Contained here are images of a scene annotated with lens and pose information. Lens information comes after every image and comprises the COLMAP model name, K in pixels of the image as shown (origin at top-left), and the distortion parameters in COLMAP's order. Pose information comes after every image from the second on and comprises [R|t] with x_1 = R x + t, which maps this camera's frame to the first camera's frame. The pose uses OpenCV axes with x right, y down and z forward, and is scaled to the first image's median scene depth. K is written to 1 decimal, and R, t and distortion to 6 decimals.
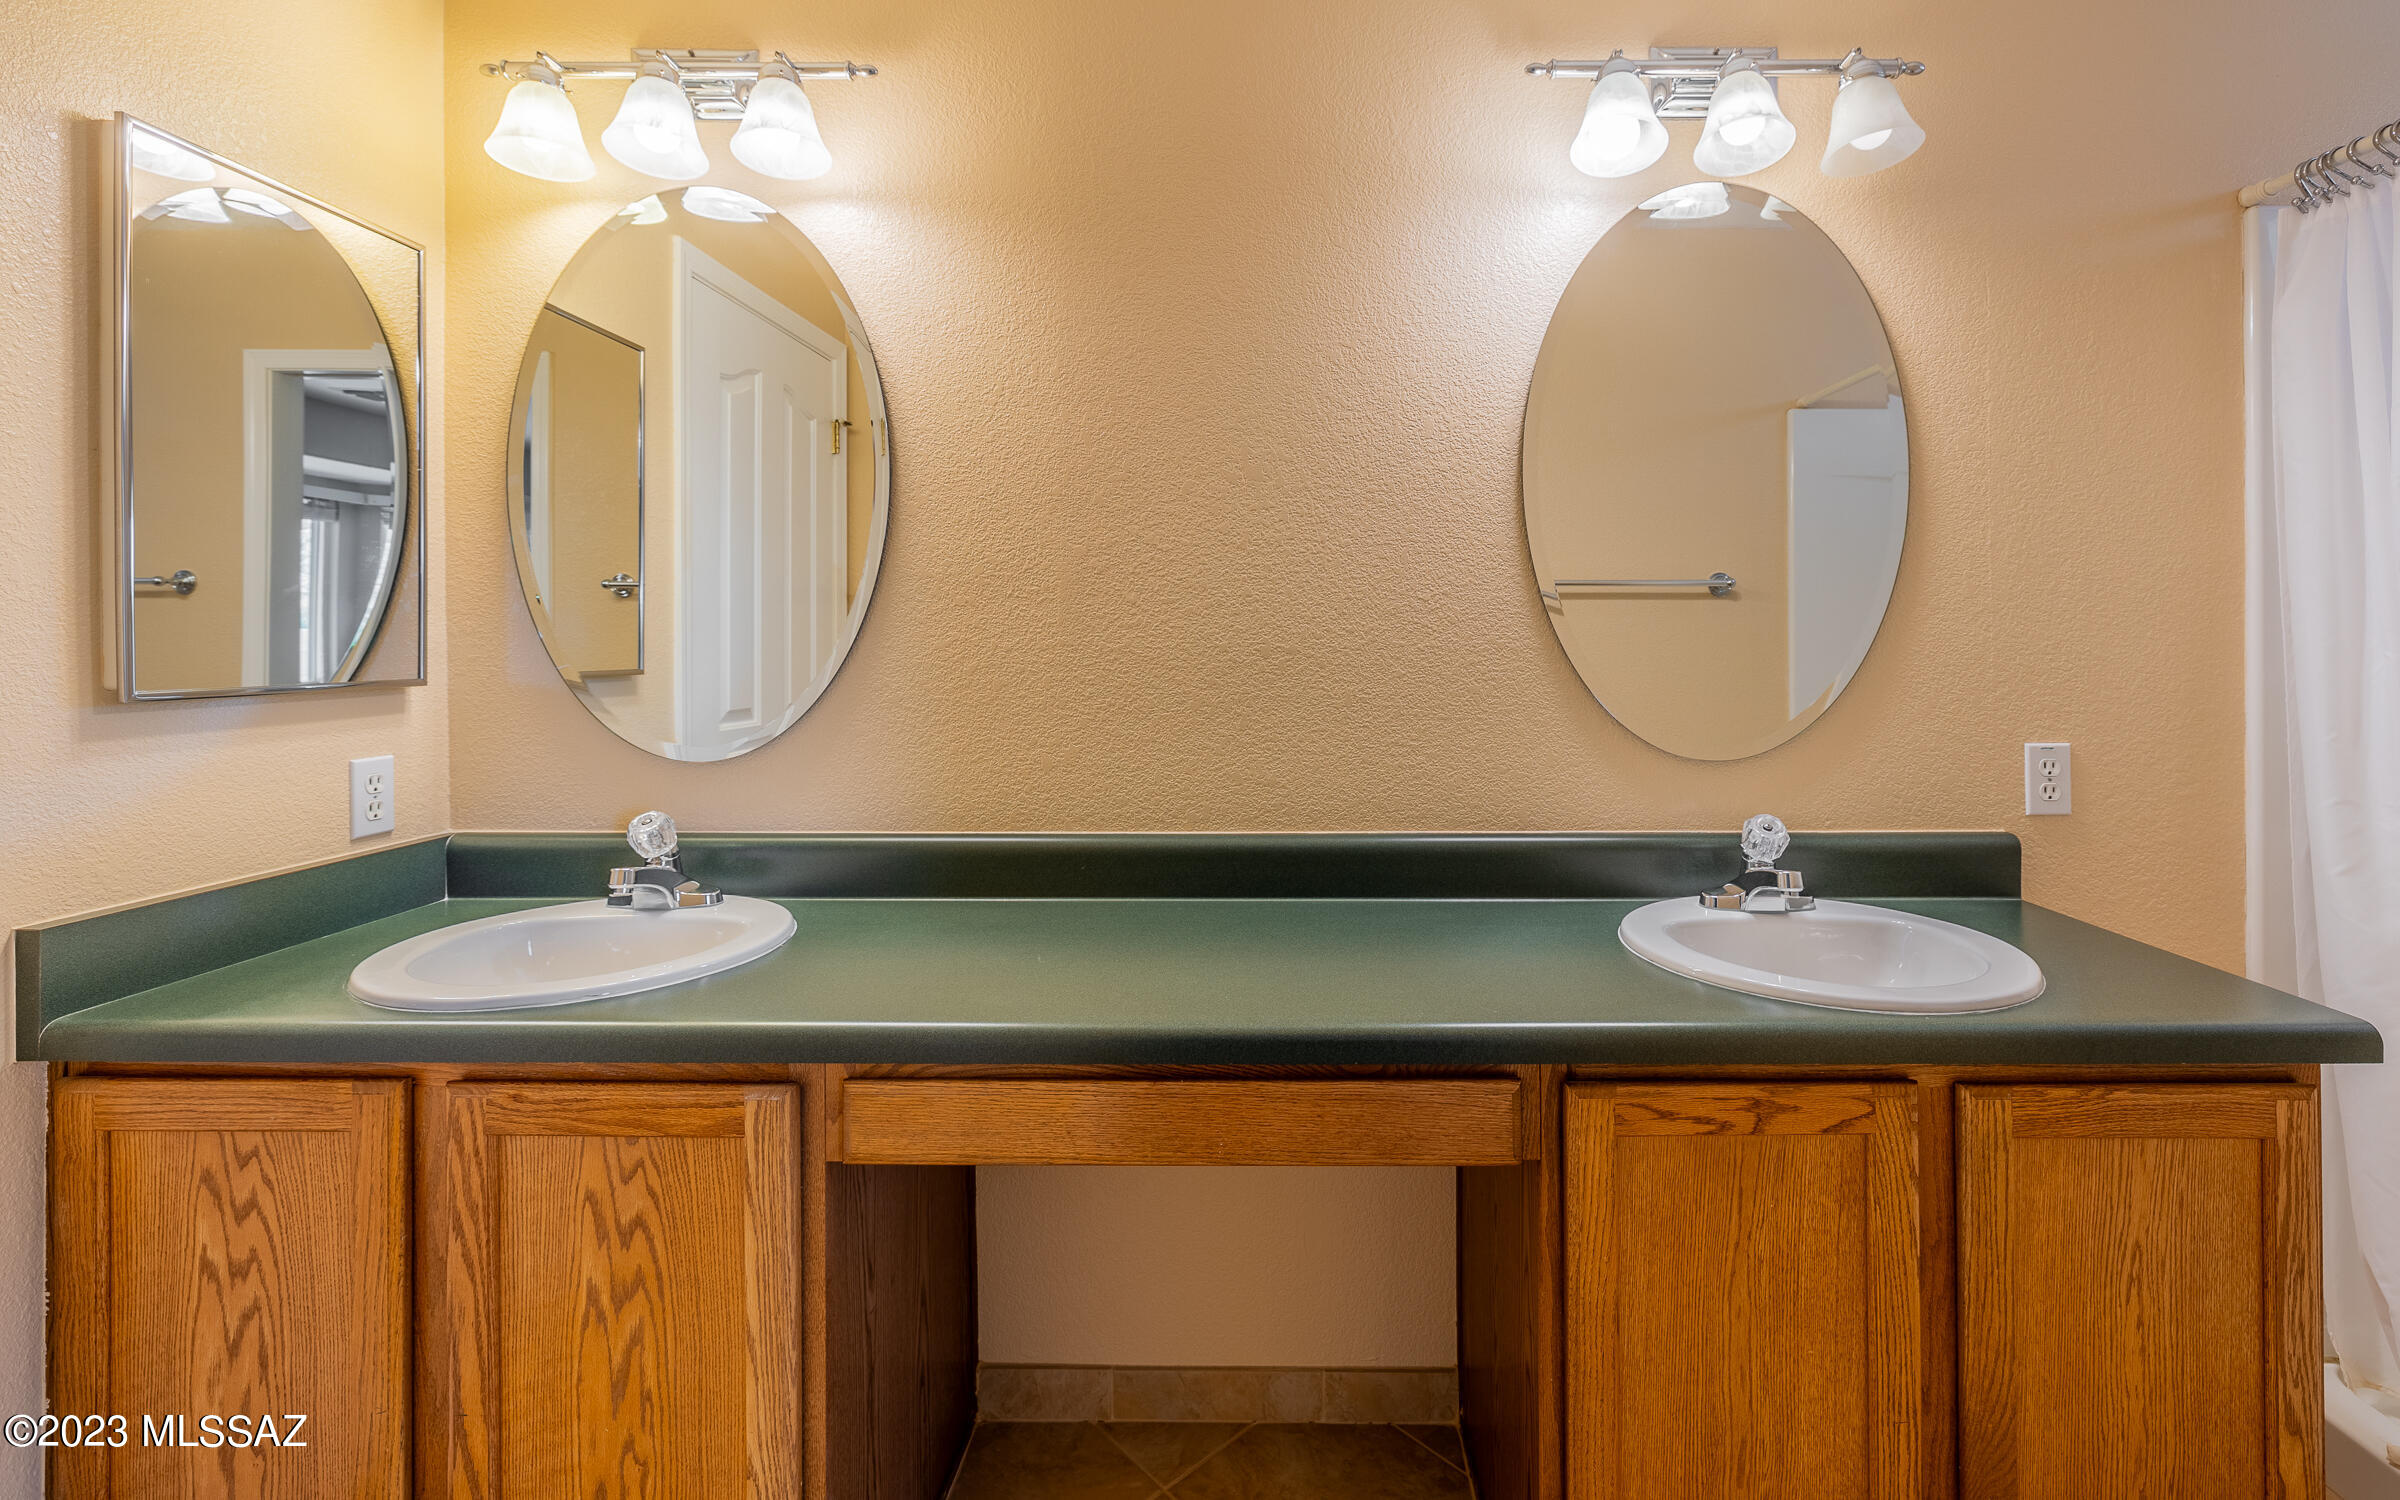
lens RADIAL K [[1050.7, 0, 1197.6], [0, 1050.7, 711.0], [0, 0, 1]] dist [-0.001058, -0.000249]
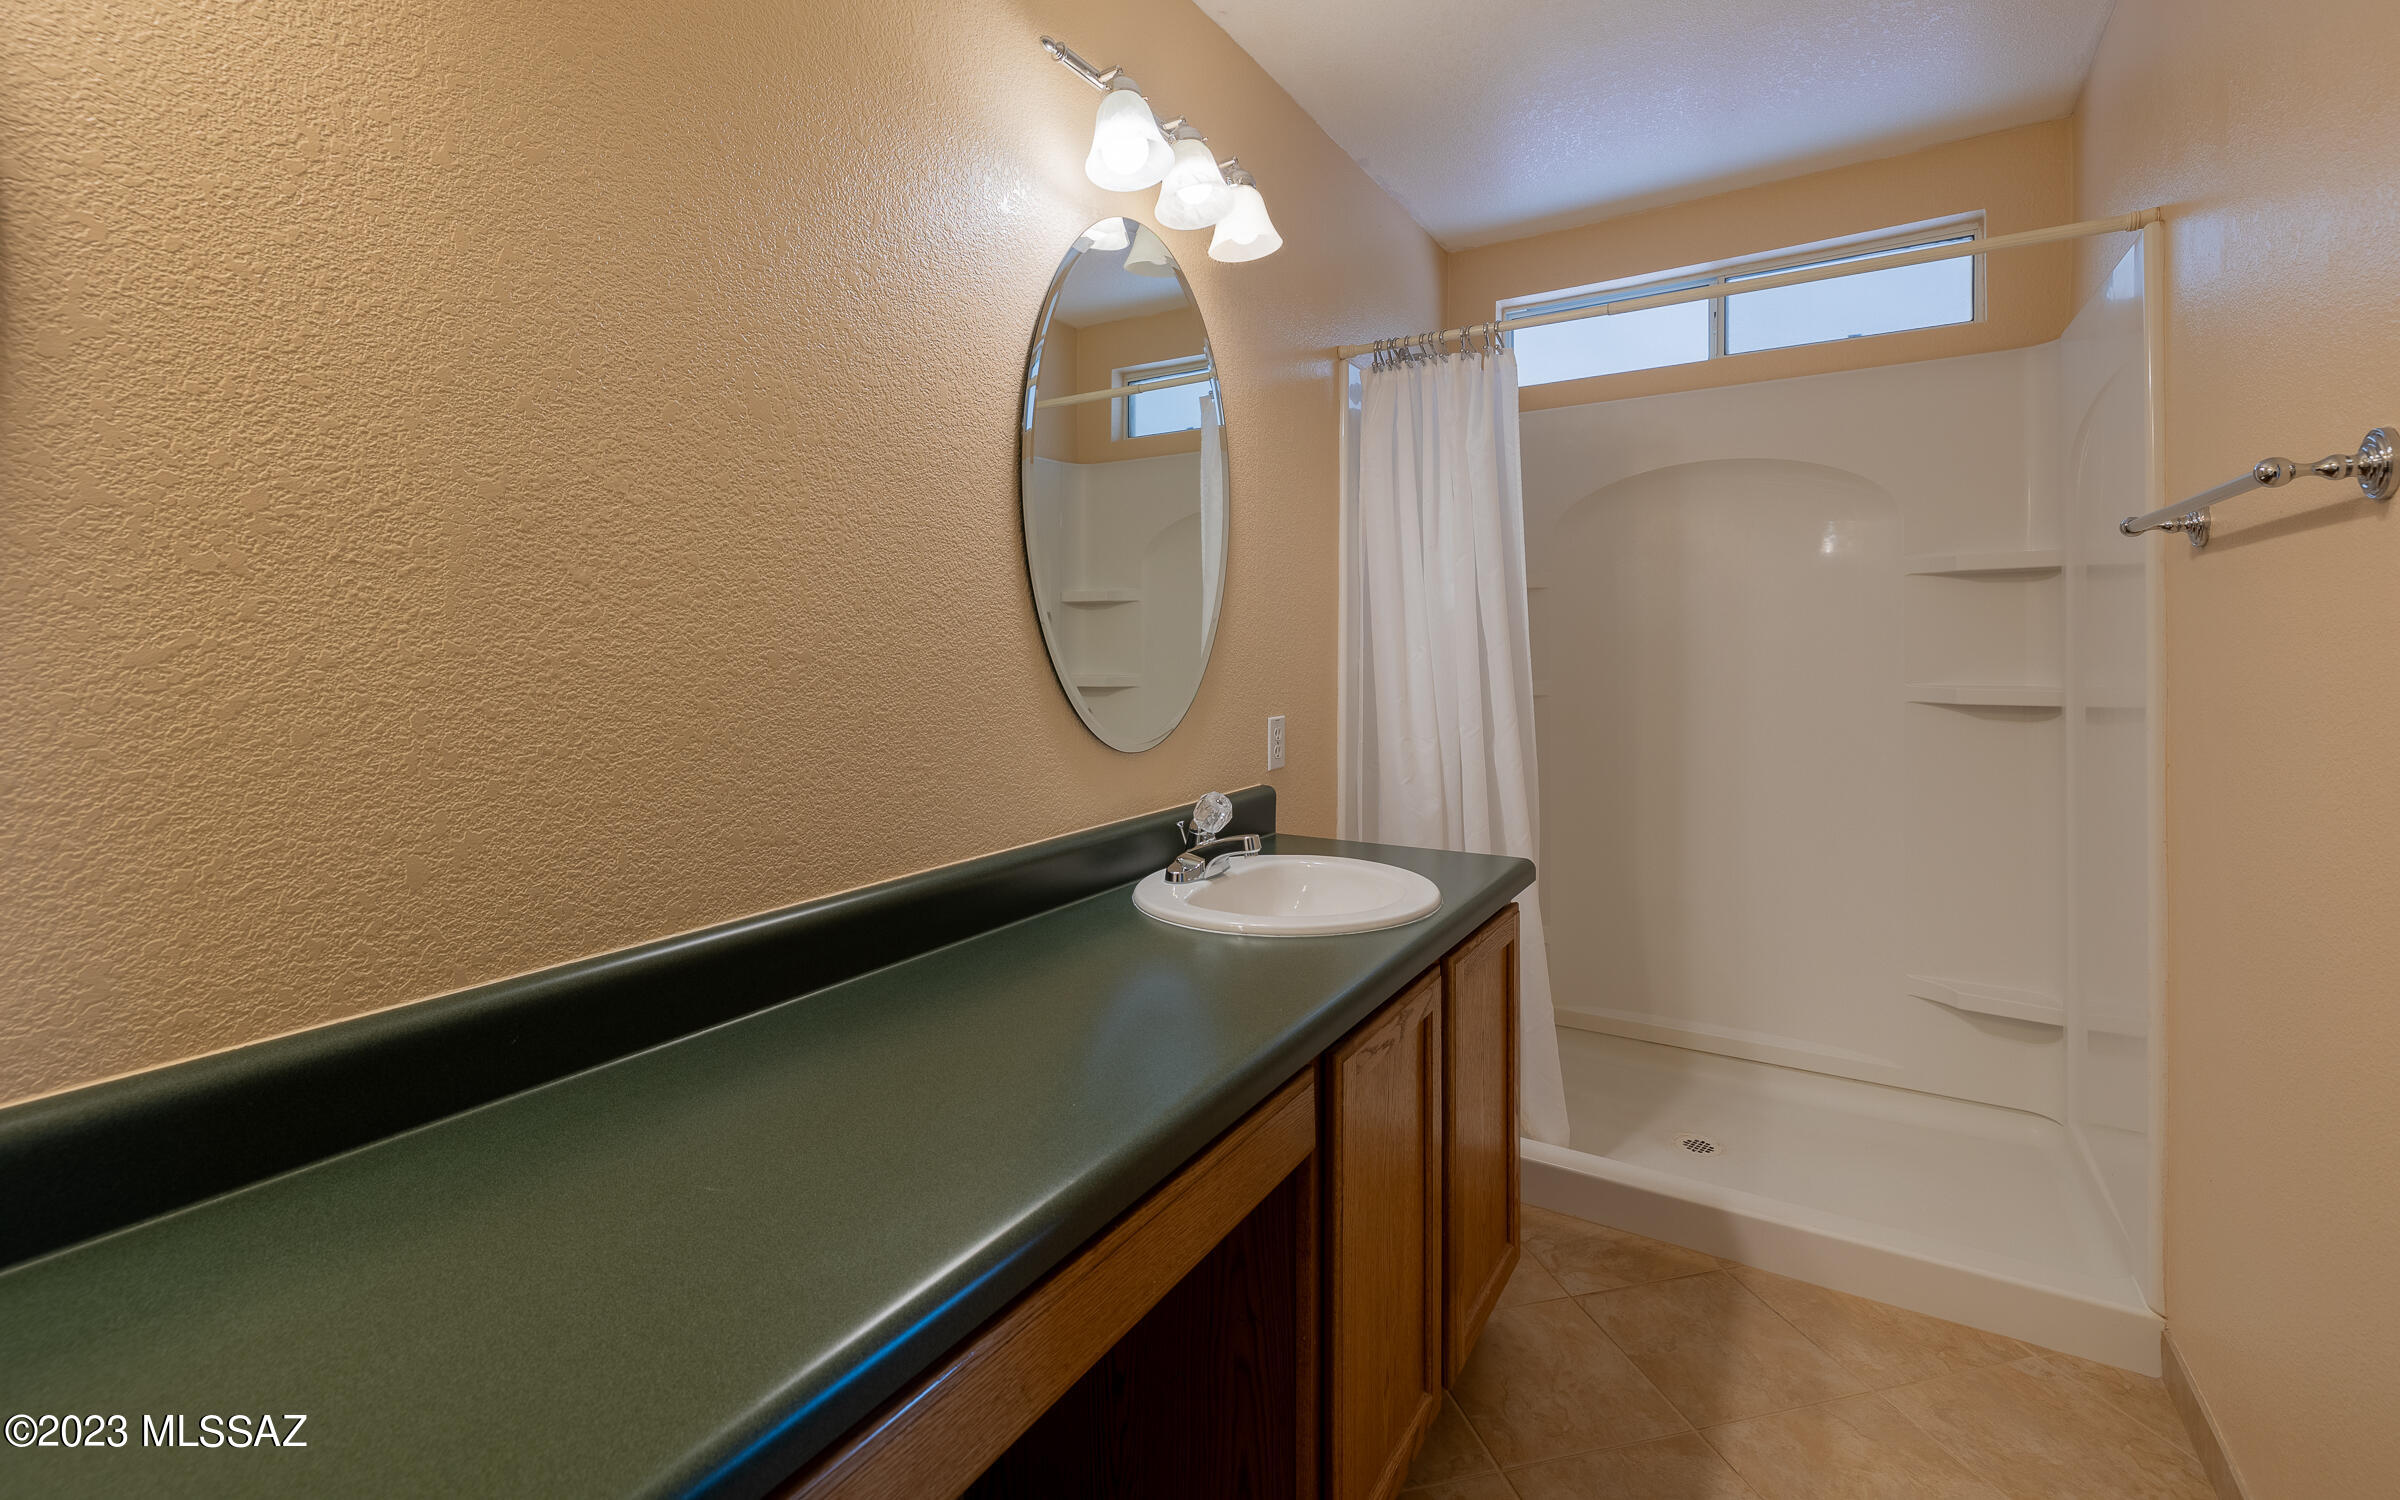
lens RADIAL K [[1050.7, 0, 1197.6], [0, 1050.7, 711.0], [0, 0, 1]] dist [-0.001058, -0.000249]
pose [[0.500945, -0.058252, 0.863517, -0.422678], [0.079572, 0.996606, 0.021069, -0.013338], [-0.861814, 0.058157, 0.503880, 0.392370]]
